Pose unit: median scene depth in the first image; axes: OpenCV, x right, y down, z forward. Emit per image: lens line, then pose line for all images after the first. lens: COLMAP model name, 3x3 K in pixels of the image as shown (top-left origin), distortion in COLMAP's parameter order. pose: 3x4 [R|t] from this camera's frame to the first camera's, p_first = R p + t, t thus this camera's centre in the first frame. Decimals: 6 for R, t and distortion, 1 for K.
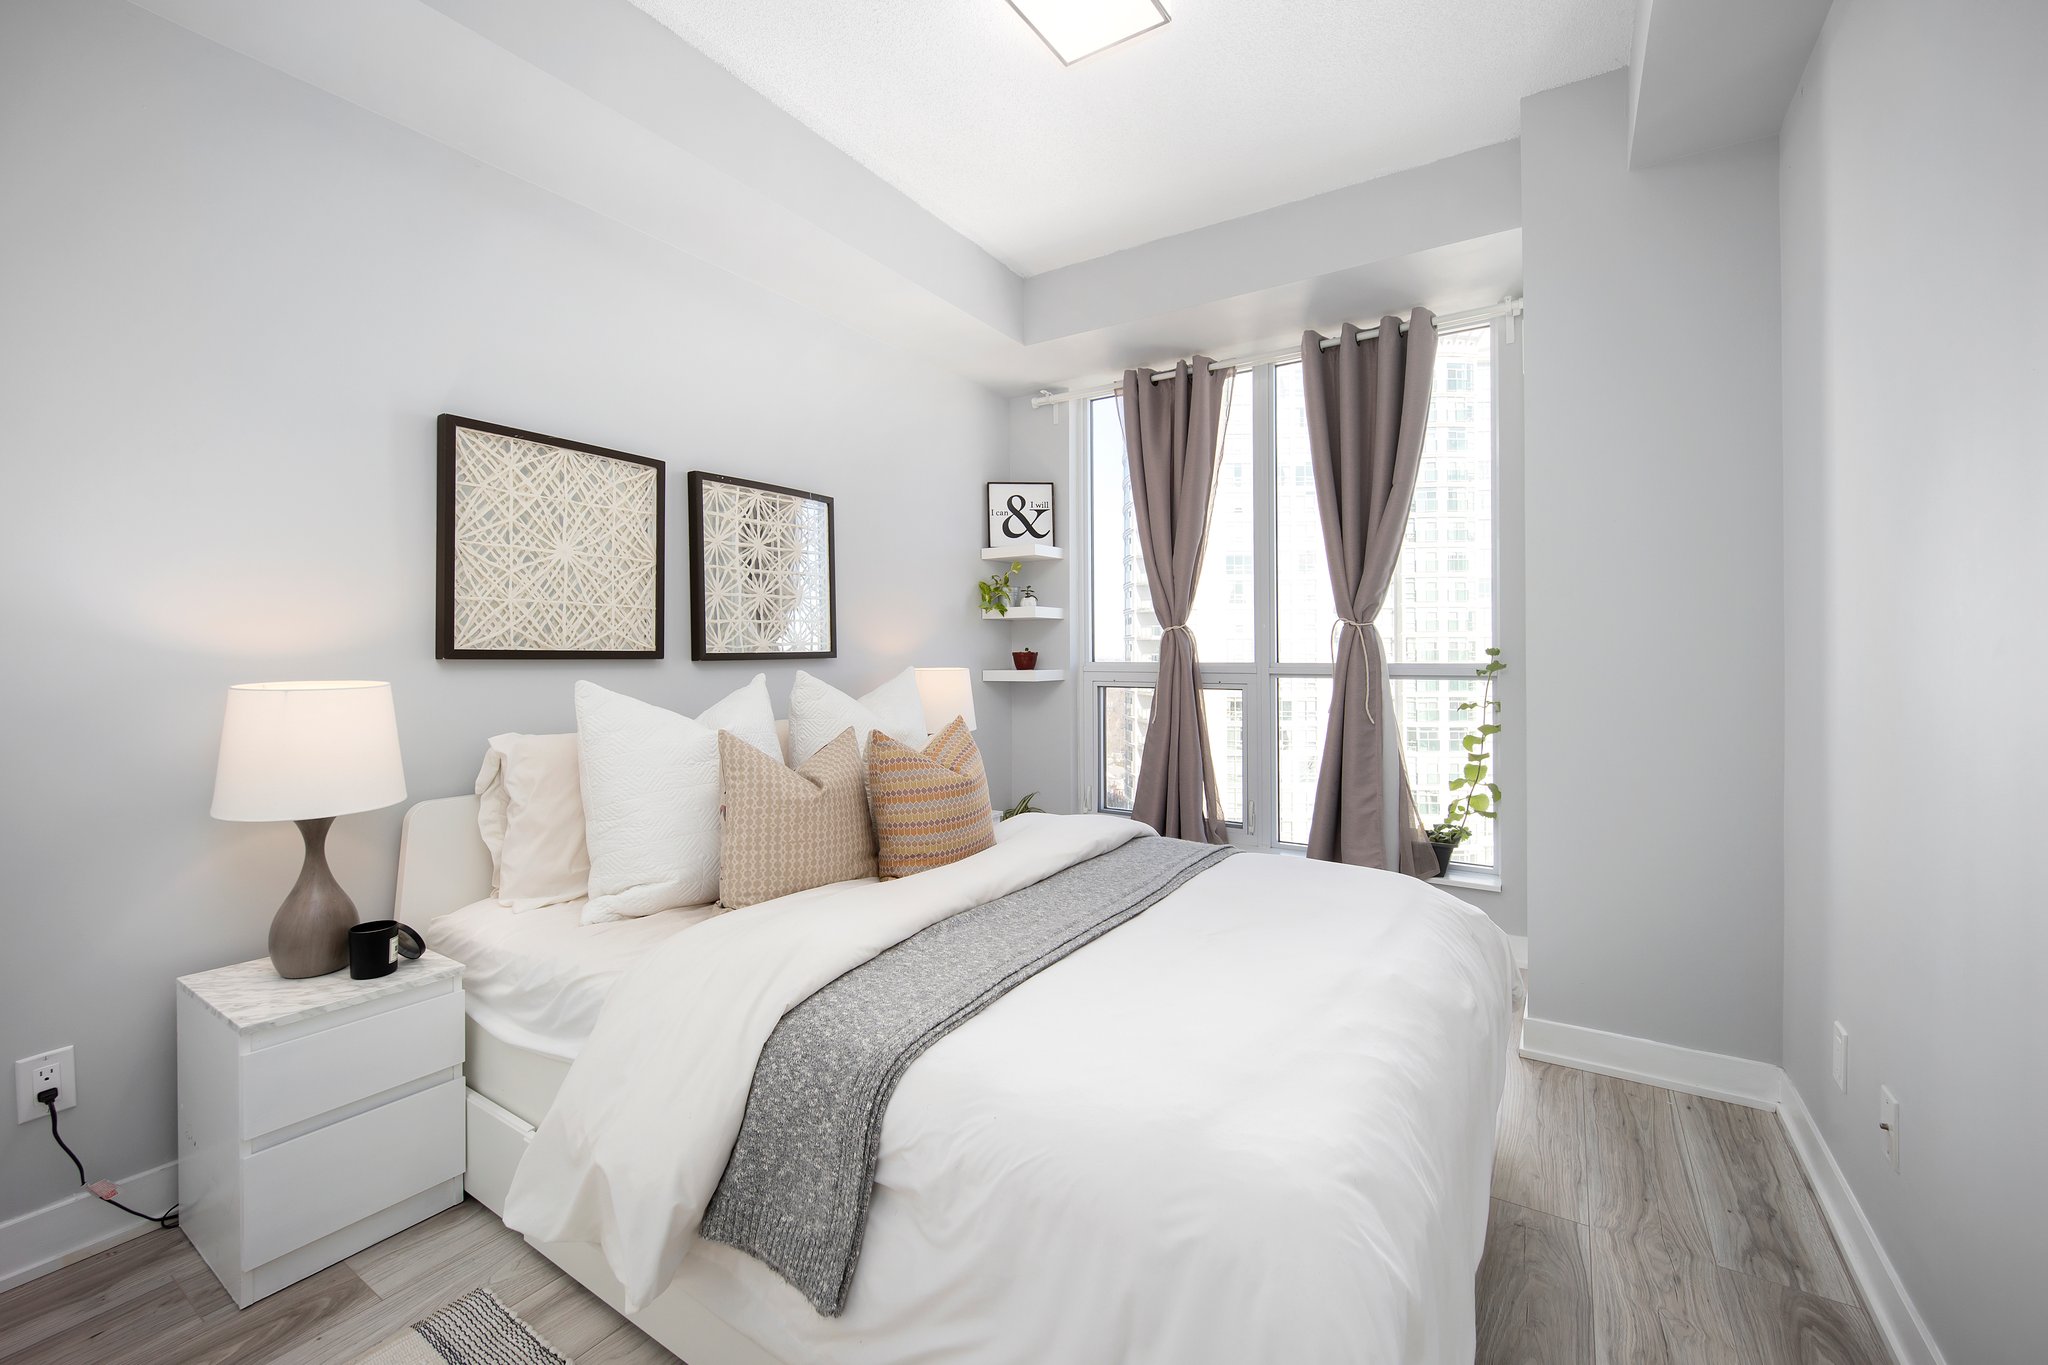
lens RADIAL K [[841.1, 0, 1014.5], [0, 841.1, 655.9], [0, 0, 1]] dist [-0.001566, -0.000110]
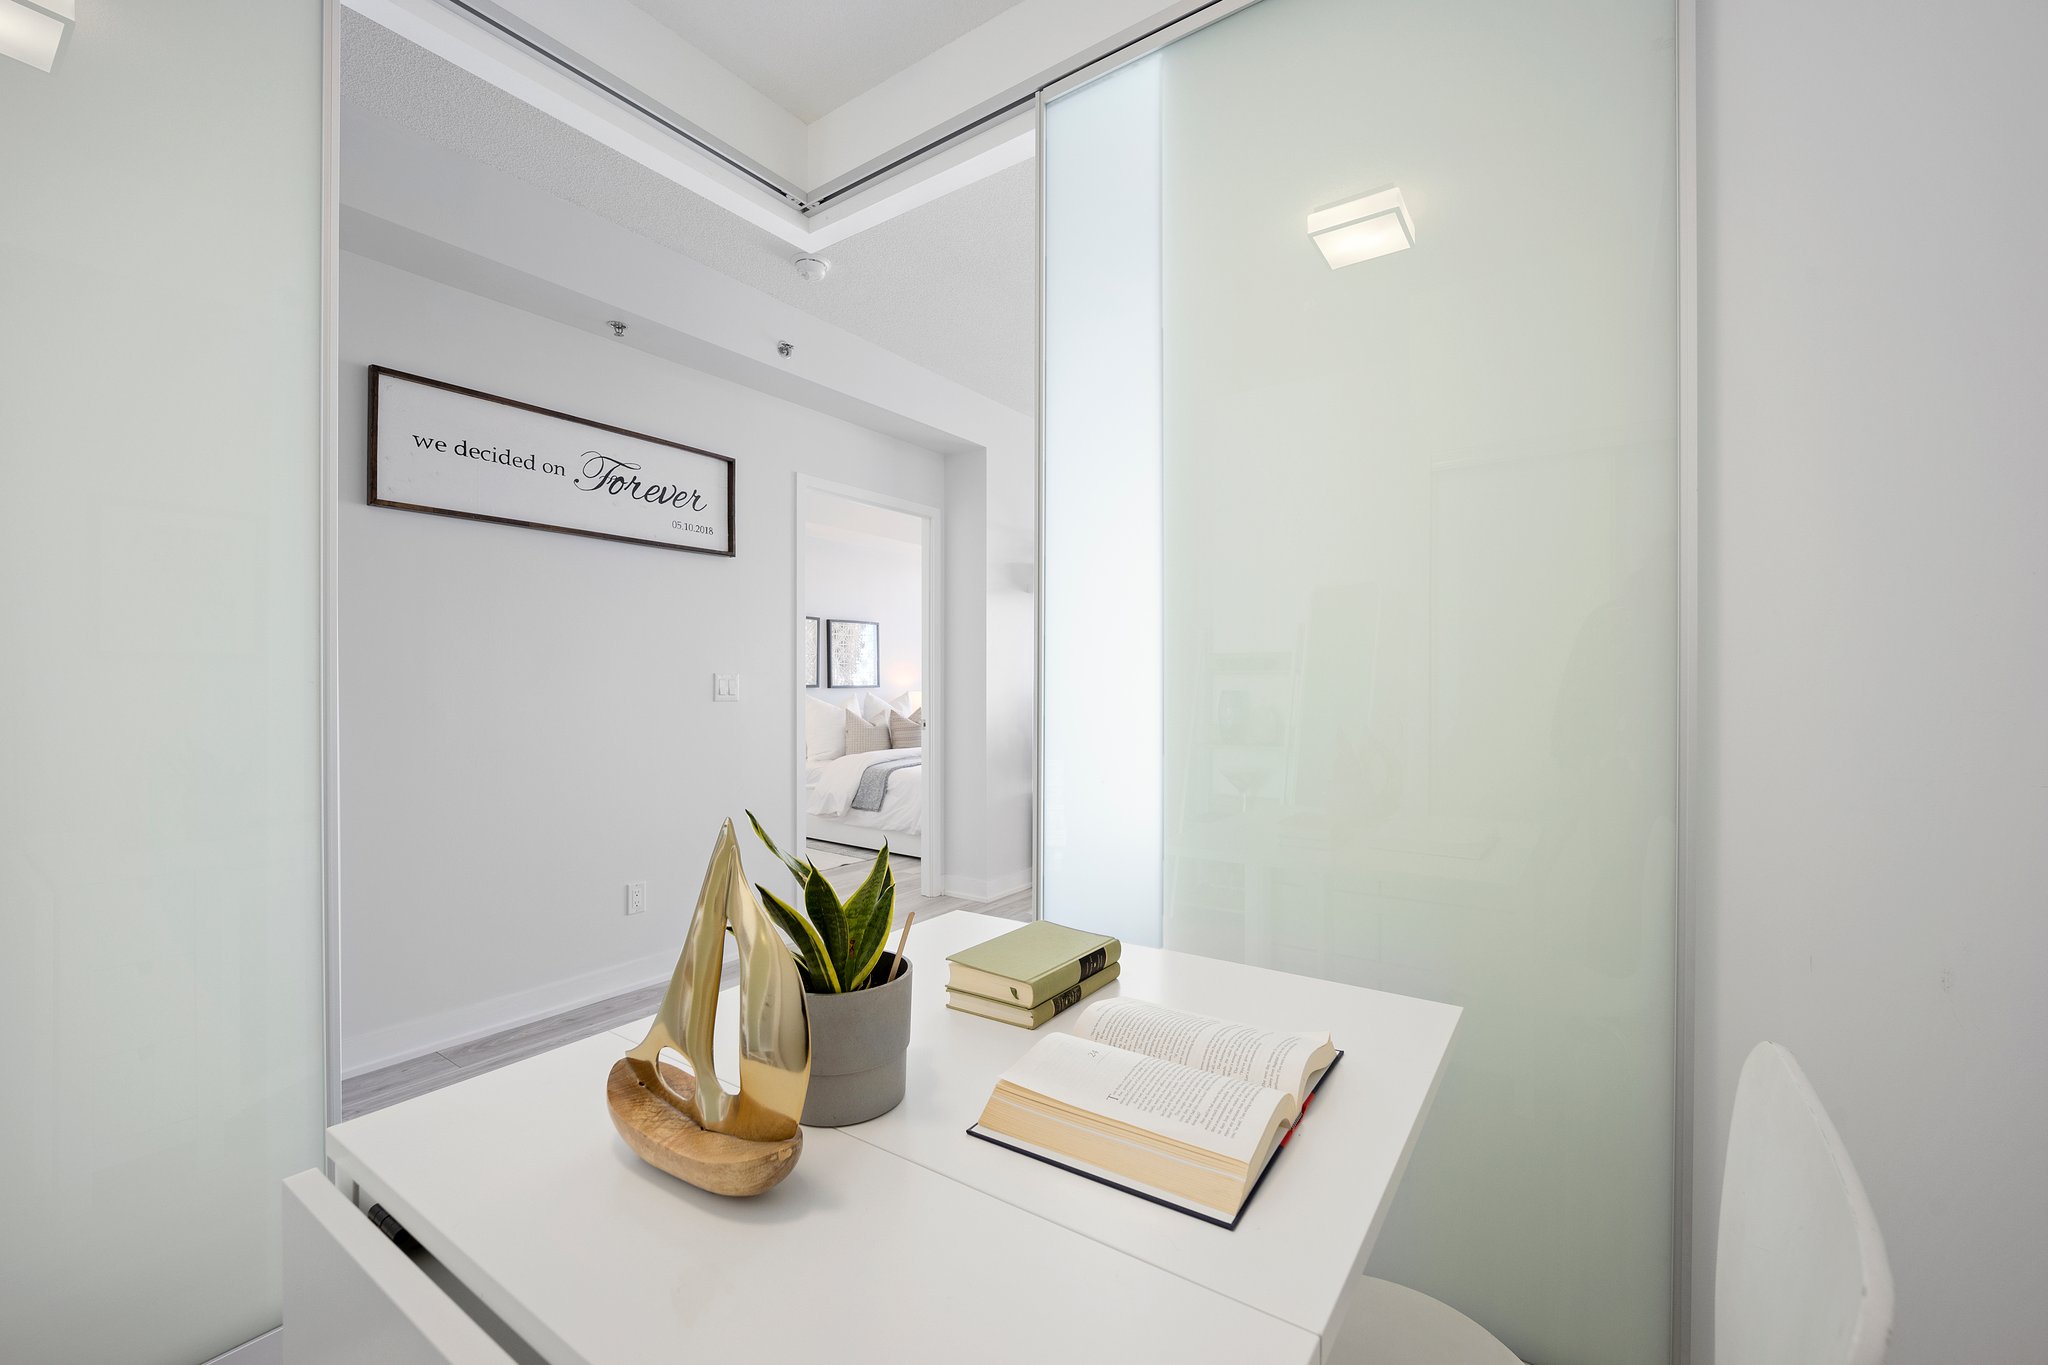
lens RADIAL K [[829.1, 0, 1024.0], [0, 829.1, 682.5], [0, 0, 1]] dist [-0.001792, -0.000241]
pose [[0.999385, 0.003405, -0.034897, 0.325431], [-0.003529, 0.999988, -0.003485, -0.006206], [0.034885, 0.003606, 0.999385, -1.546473]]
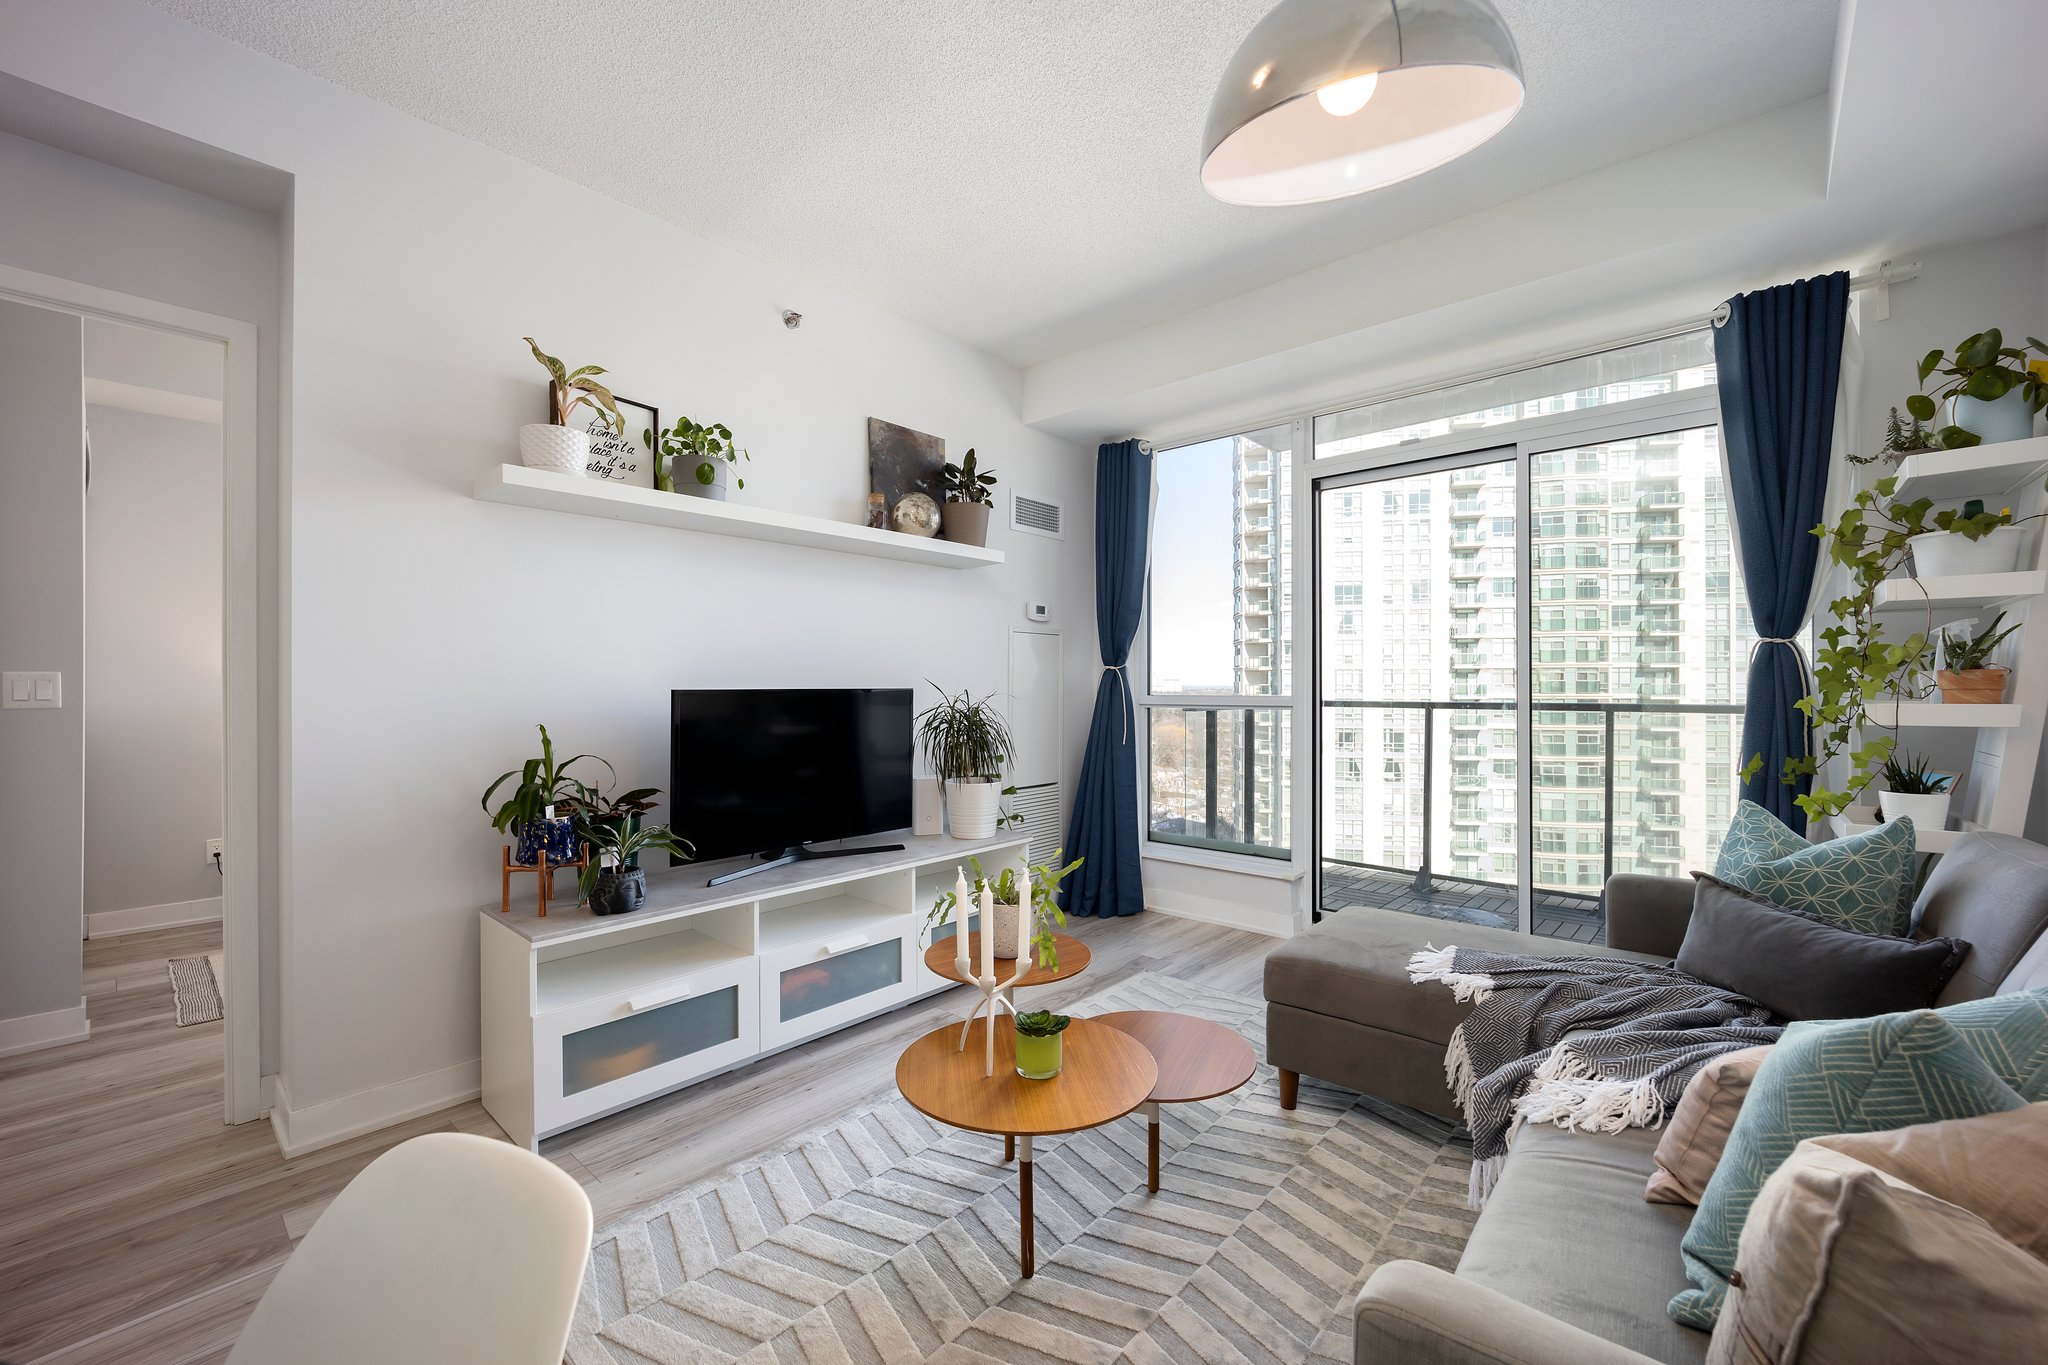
lens RADIAL K [[829.1, 0, 1024.0], [0, 829.1, 682.5], [0, 0, 1]] dist [-0.001792, -0.000241]
pose [[0.987523, 0.002019, -0.157464, 0.929875], [-0.002642, 0.999989, -0.003747, -0.007932], [0.157455, 0.004116, 0.987518, -0.626023]]
